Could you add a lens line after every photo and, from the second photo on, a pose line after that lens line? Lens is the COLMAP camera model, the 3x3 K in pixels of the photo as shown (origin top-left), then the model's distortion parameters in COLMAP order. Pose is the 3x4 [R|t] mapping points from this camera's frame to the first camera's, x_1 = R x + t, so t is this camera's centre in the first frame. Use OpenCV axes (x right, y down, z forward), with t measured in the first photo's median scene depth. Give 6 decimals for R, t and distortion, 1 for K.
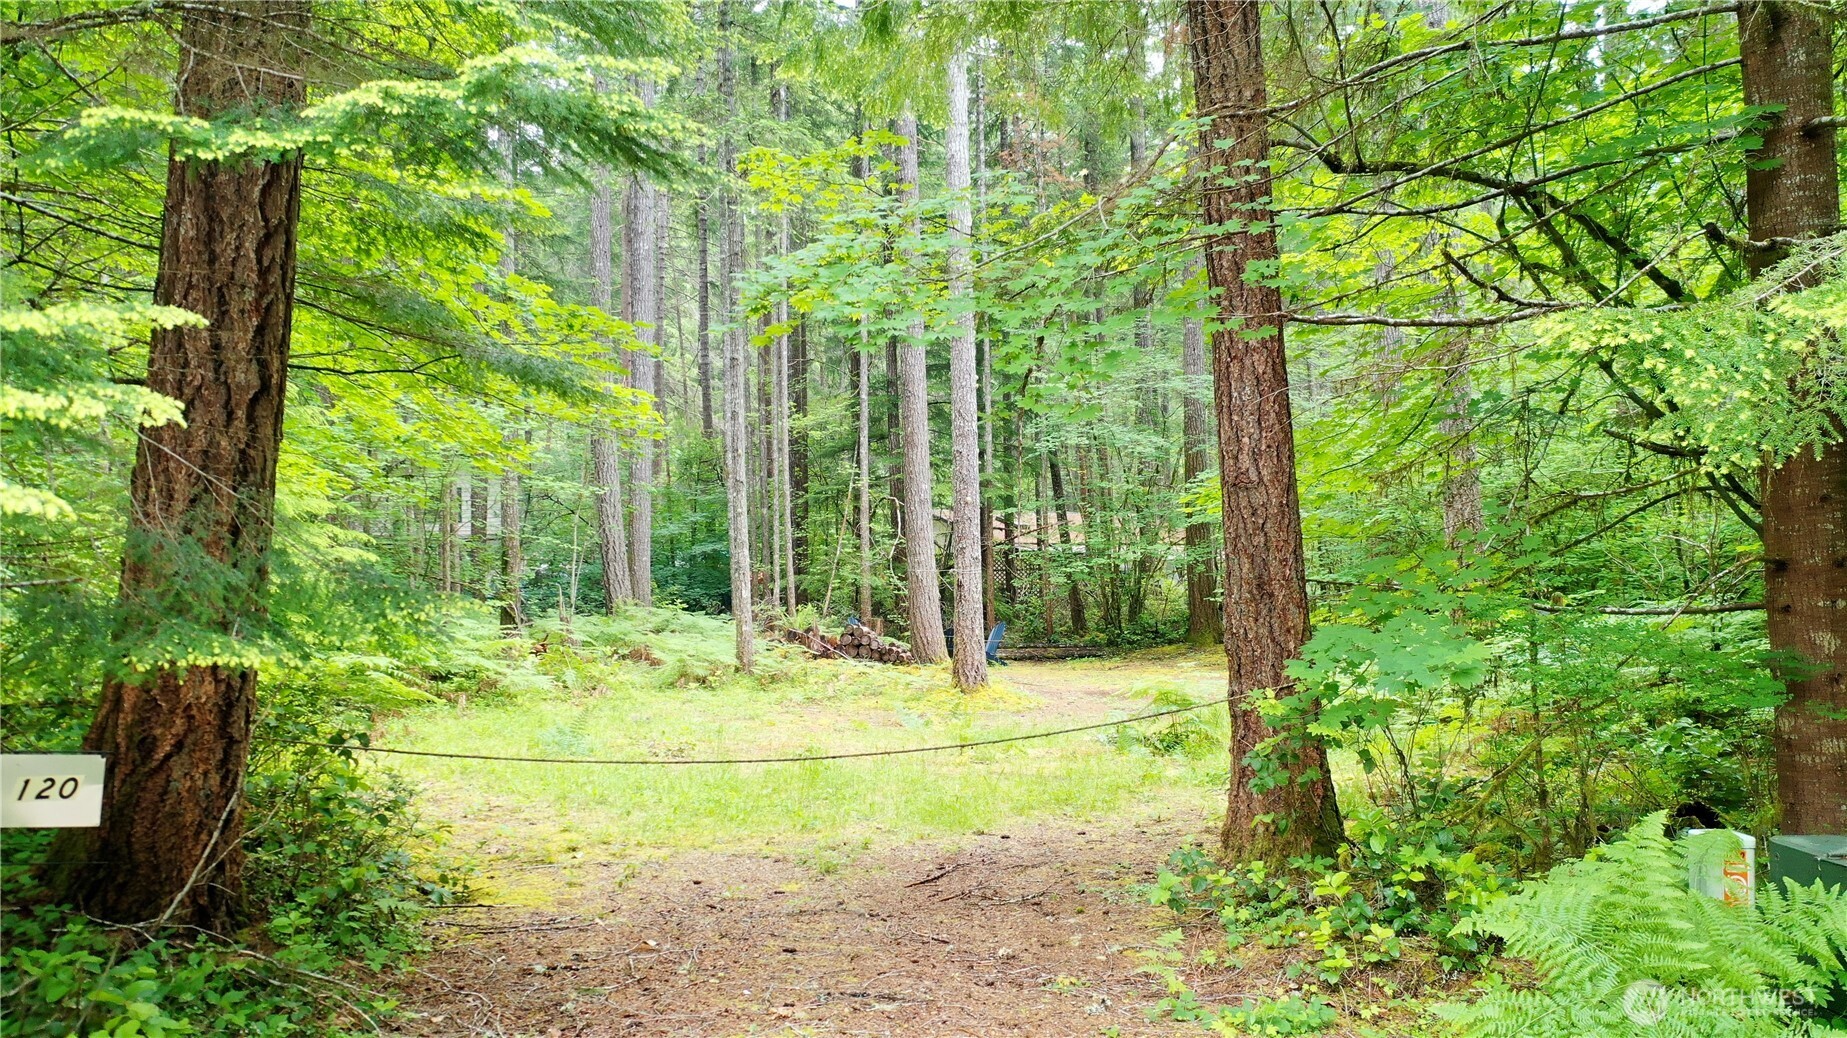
lens RADIAL K [[1443.8, 0, 921.4], [0, 1443.8, 519.4], [0, 0, 1]] dist [-0.005664, 0.011678]
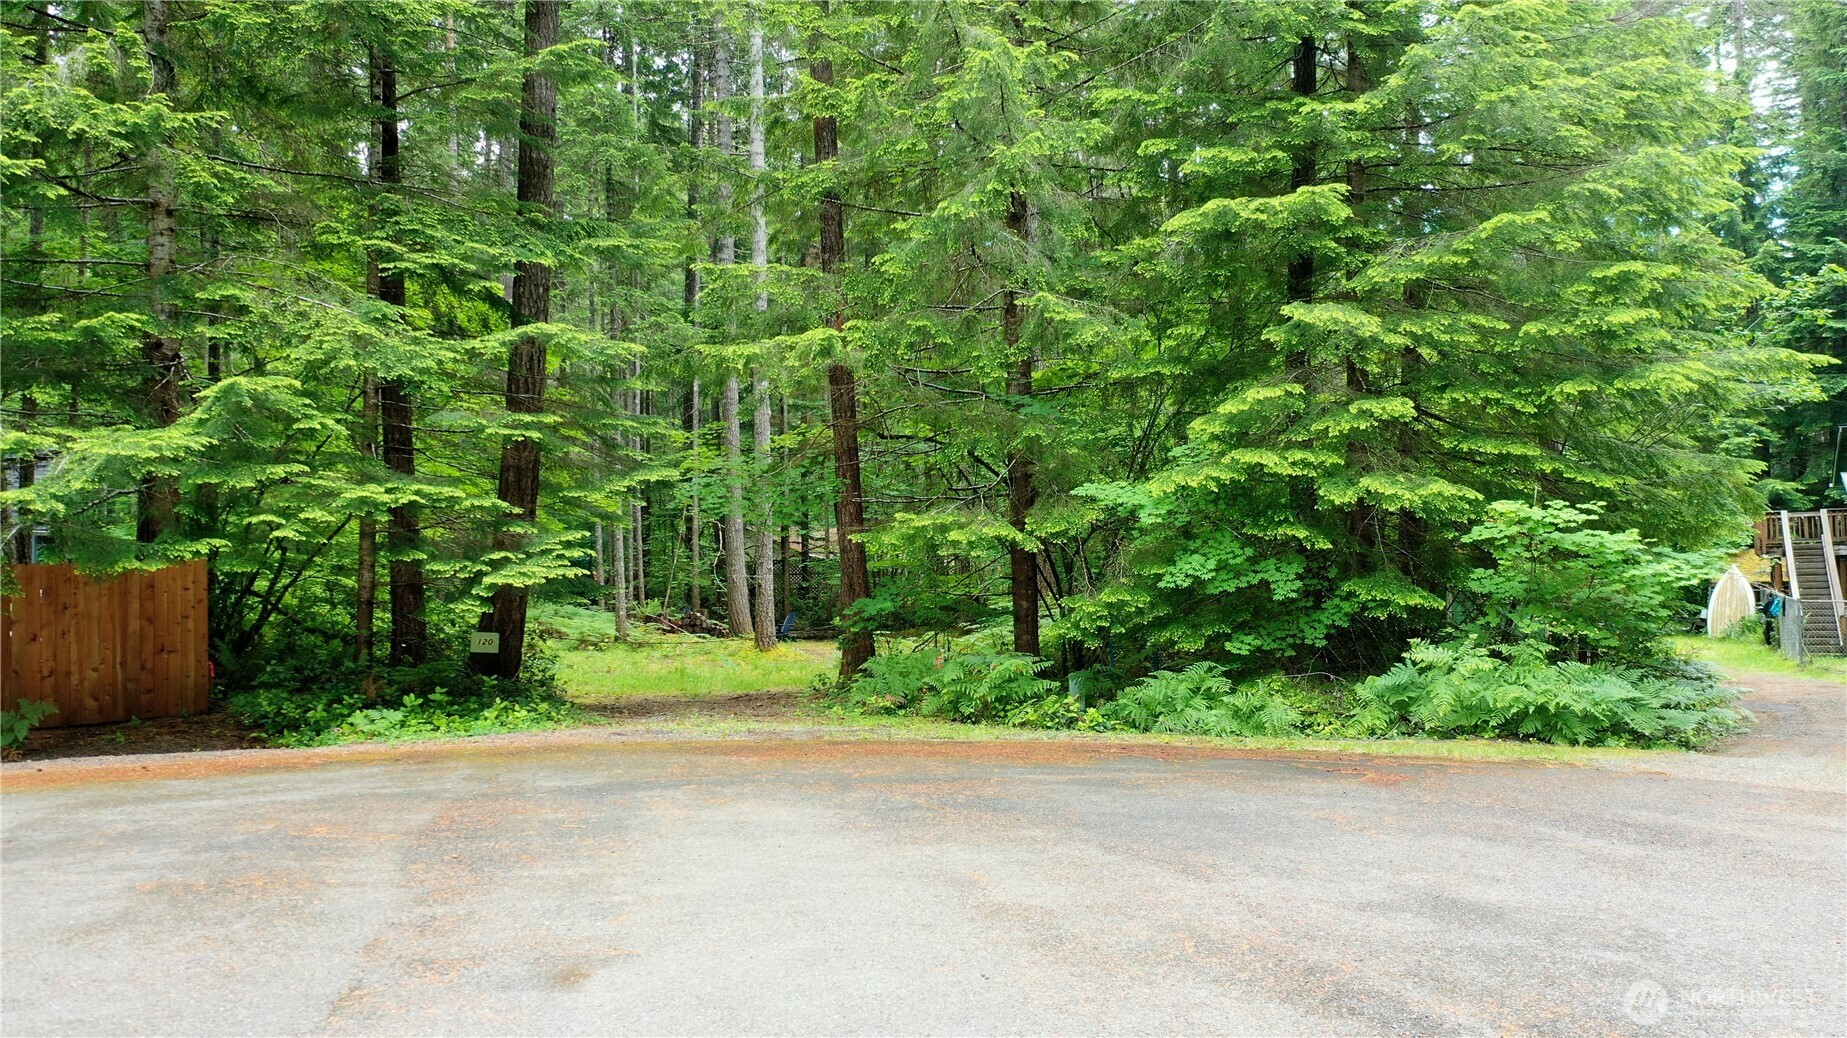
lens RADIAL K [[1443.8, 0, 930.5], [0, 1443.8, 517.2], [0, 0, 1]] dist [-0.005664, 0.011678]
pose [[0.991380, 0.008188, 0.130762, 0.002787], [-0.007977, 0.999966, -0.002137, -0.019229], [-0.130775, 0.001075, 0.991411, -0.418598]]
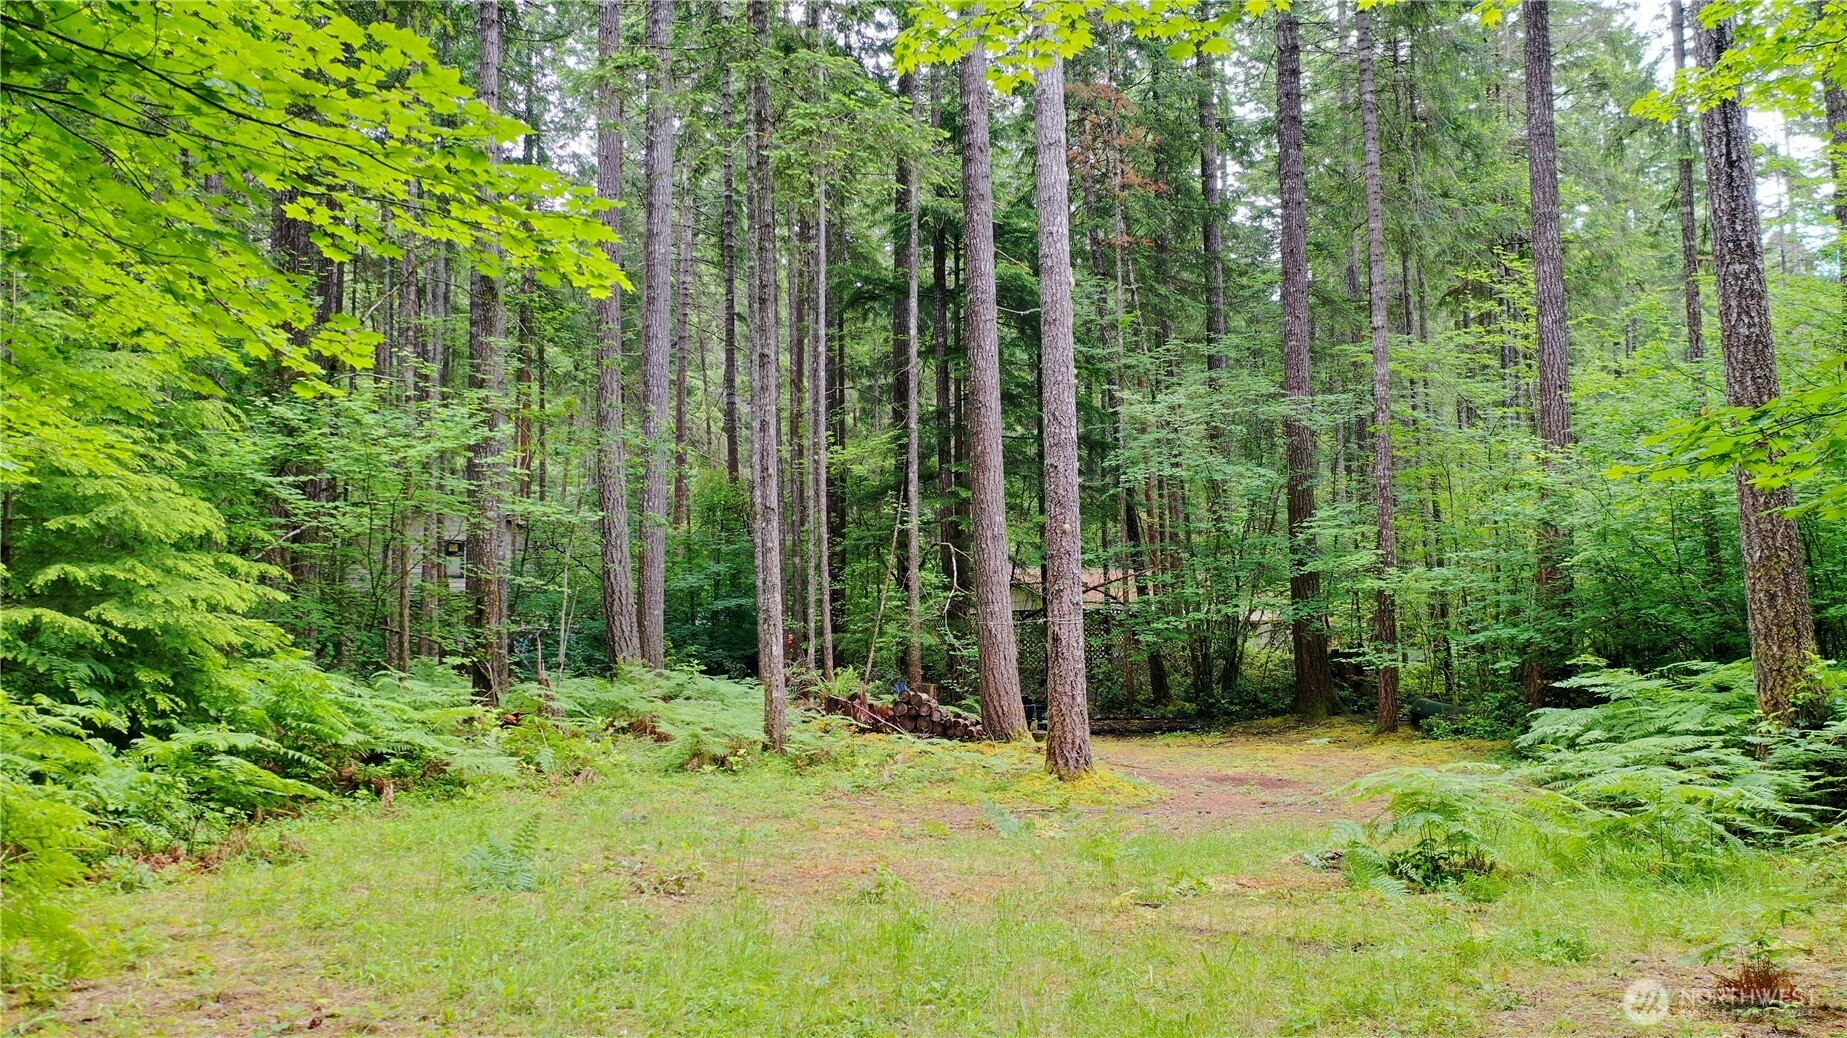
lens RADIAL K [[1443.8, 0, 920.3], [0, 1443.8, 524.5], [0, 0, 1]] dist [-0.005664, 0.011678]
pose [[0.999819, 0.001033, -0.019018, -0.020439], [-0.001863, 0.999044, -0.043678, 0.012227], [0.018954, 0.043706, 0.998865, 0.150960]]
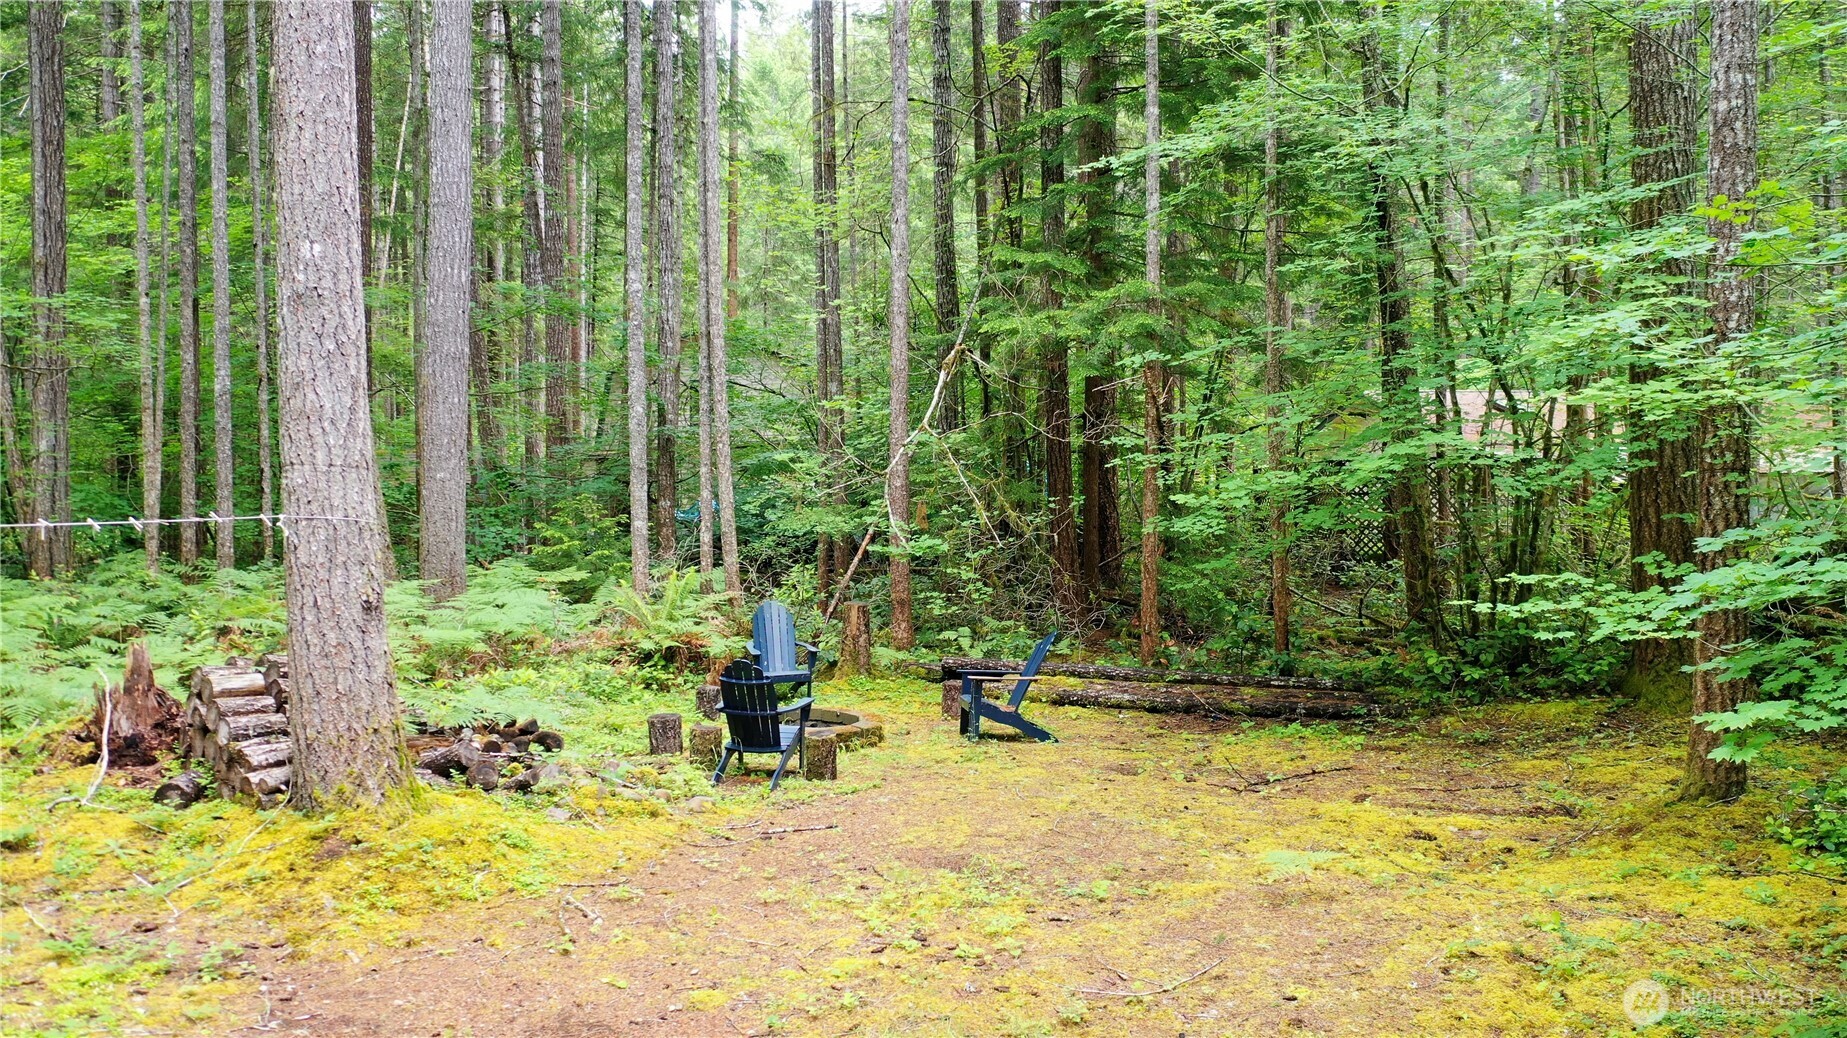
lens RADIAL K [[1443.8, 0, 914.3], [0, 1443.8, 525.4], [0, 0, 1]] dist [-0.005664, 0.011678]
pose [[0.878902, 0.015077, -0.476764, 0.210209], [0.016275, 0.997971, 0.061562, 0.015682], [0.476725, -0.061866, 0.876873, 0.610806]]
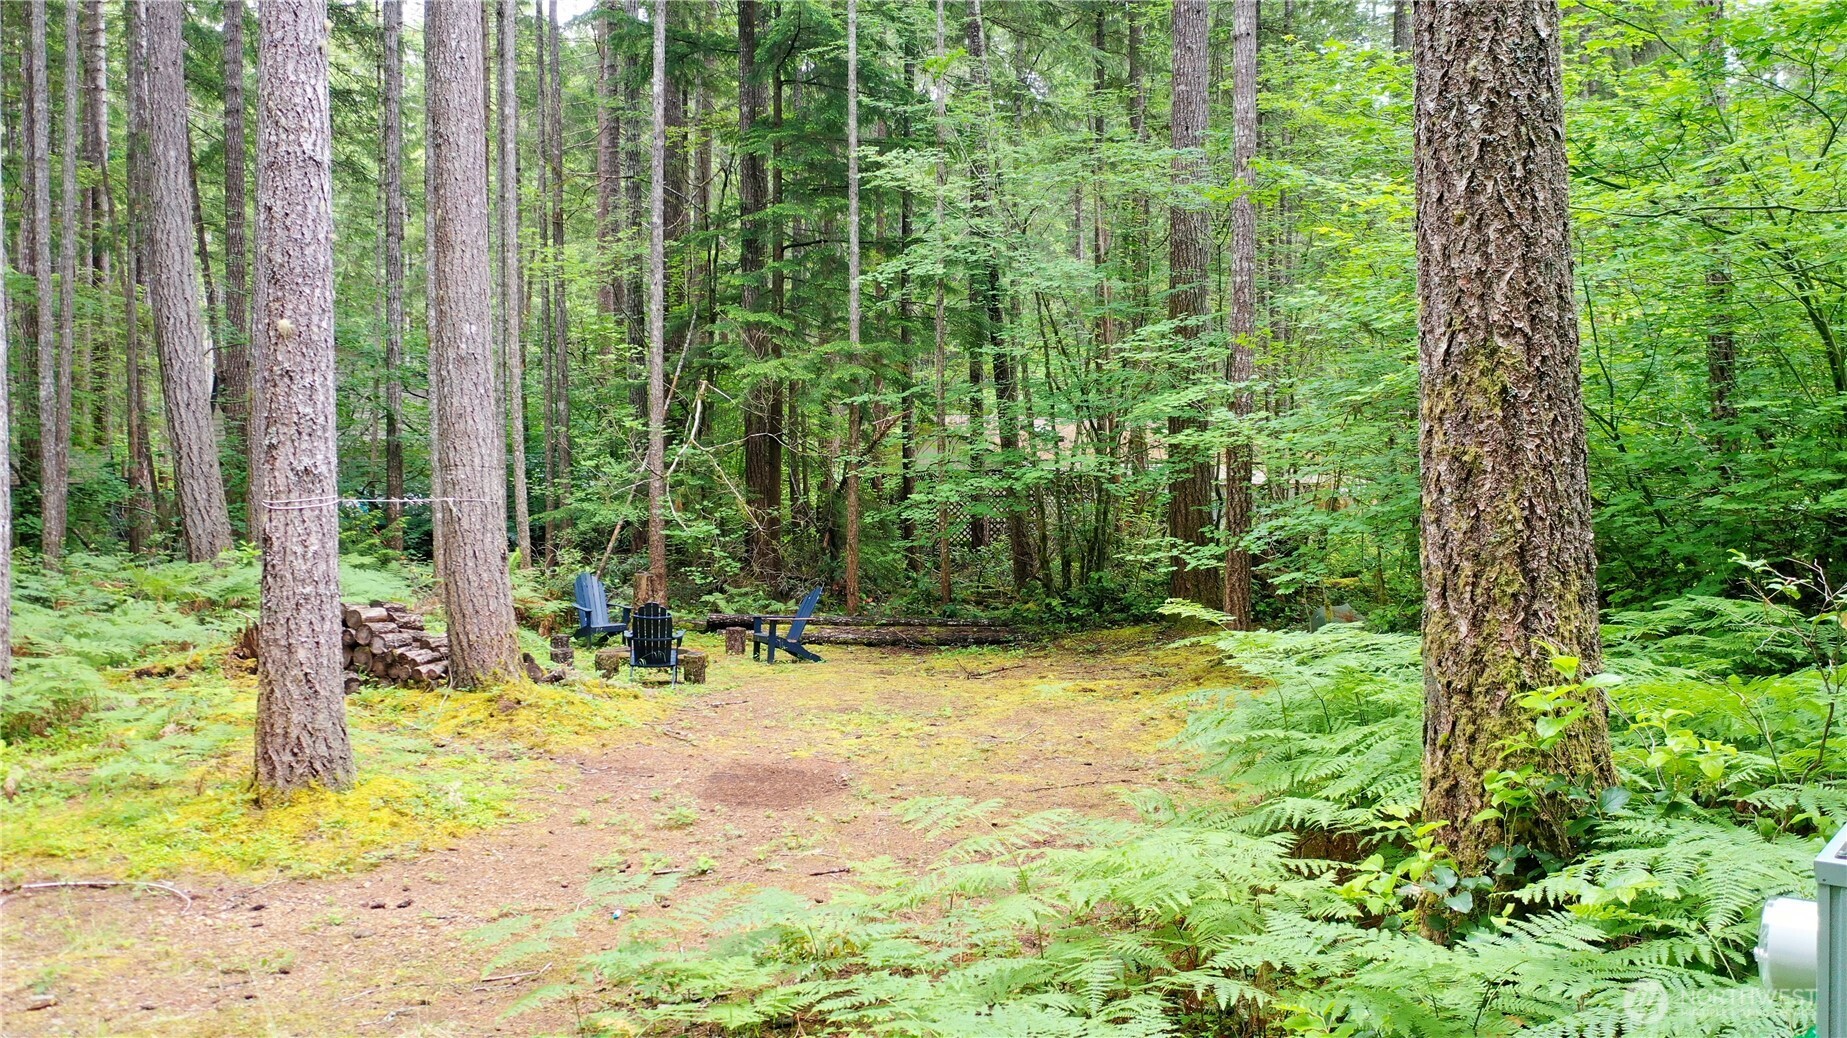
lens RADIAL K [[1443.8, 0, 915.6], [0, 1443.8, 529.4], [0, 0, 1]] dist [-0.005664, 0.011678]
pose [[0.989332, 0.013476, -0.145054, 0.176007], [-0.004674, 0.998136, 0.060848, 0.011649], [0.145604, -0.059521, 0.987551, 0.414279]]
